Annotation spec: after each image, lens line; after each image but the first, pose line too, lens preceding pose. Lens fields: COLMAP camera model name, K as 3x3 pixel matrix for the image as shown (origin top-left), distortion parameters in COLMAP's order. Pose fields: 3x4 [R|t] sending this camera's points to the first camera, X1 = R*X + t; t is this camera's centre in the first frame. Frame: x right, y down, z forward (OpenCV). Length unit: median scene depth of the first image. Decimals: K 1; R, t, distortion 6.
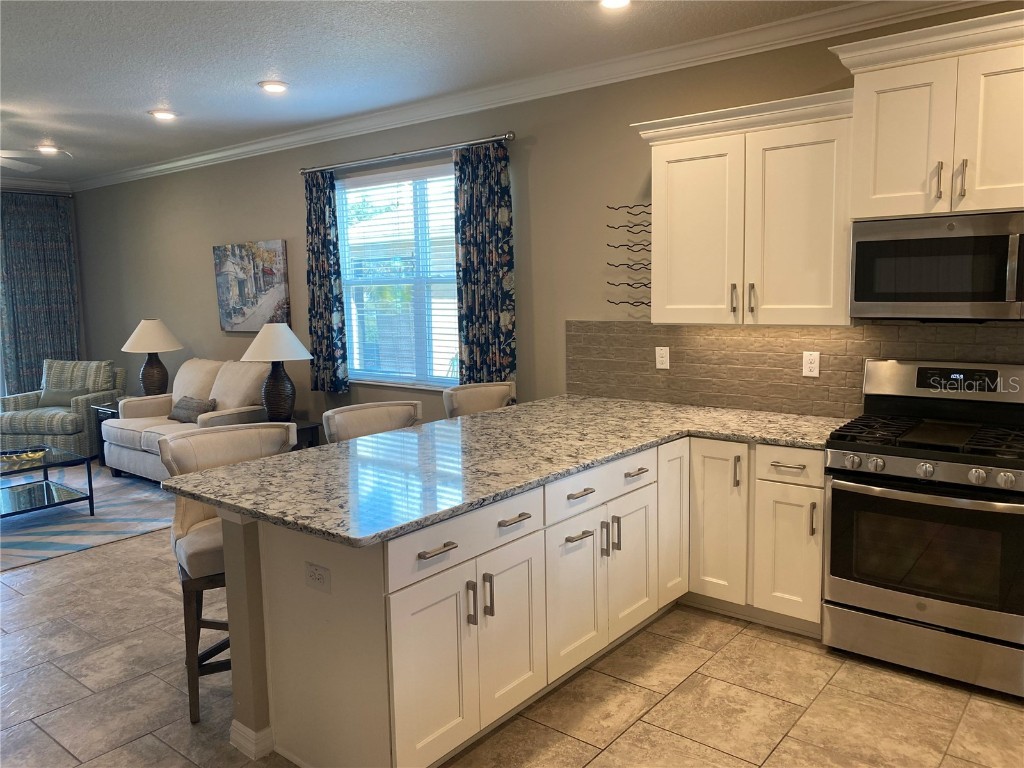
lens RADIAL K [[777.8, 0, 516.7], [0, 777.8, 373.5], [0, 0, 1]] dist [0.046869, -0.071000]
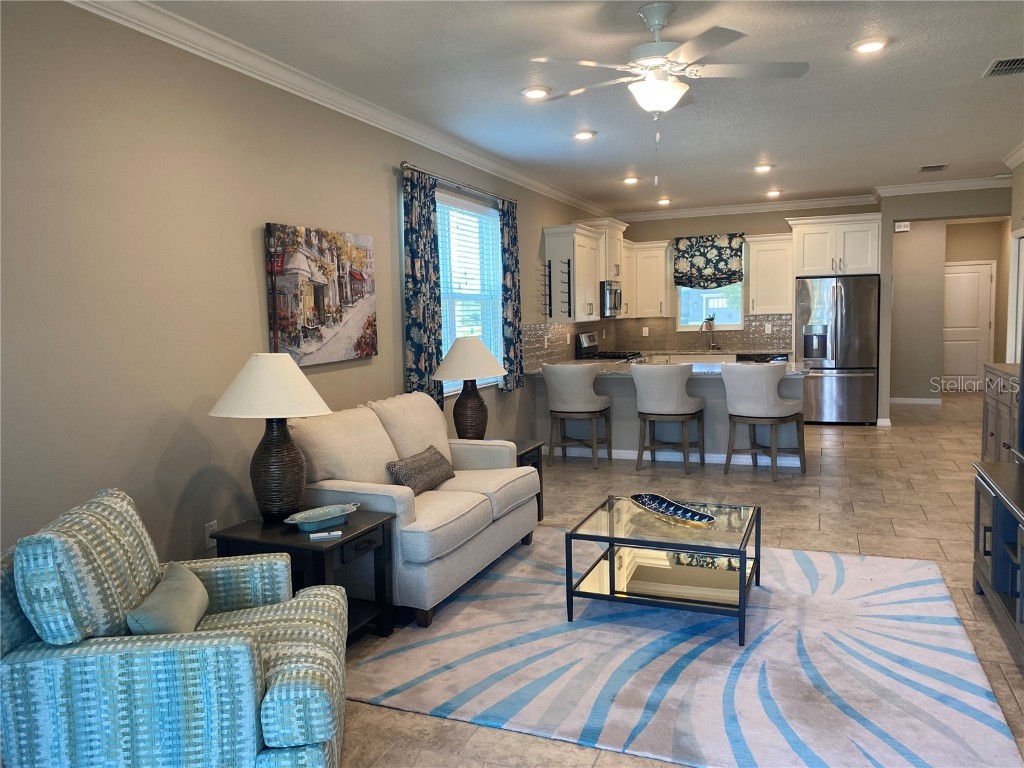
lens RADIAL K [[777.8, 0, 502.2], [0, 777.8, 388.3], [0, 0, 1]] dist [0.046869, -0.071000]
pose [[-0.276089, -0.065516, 0.958896, -1.030170], [0.139765, 0.984332, 0.107496, -0.083766], [-0.950916, 0.163699, -0.262607, 1.046545]]
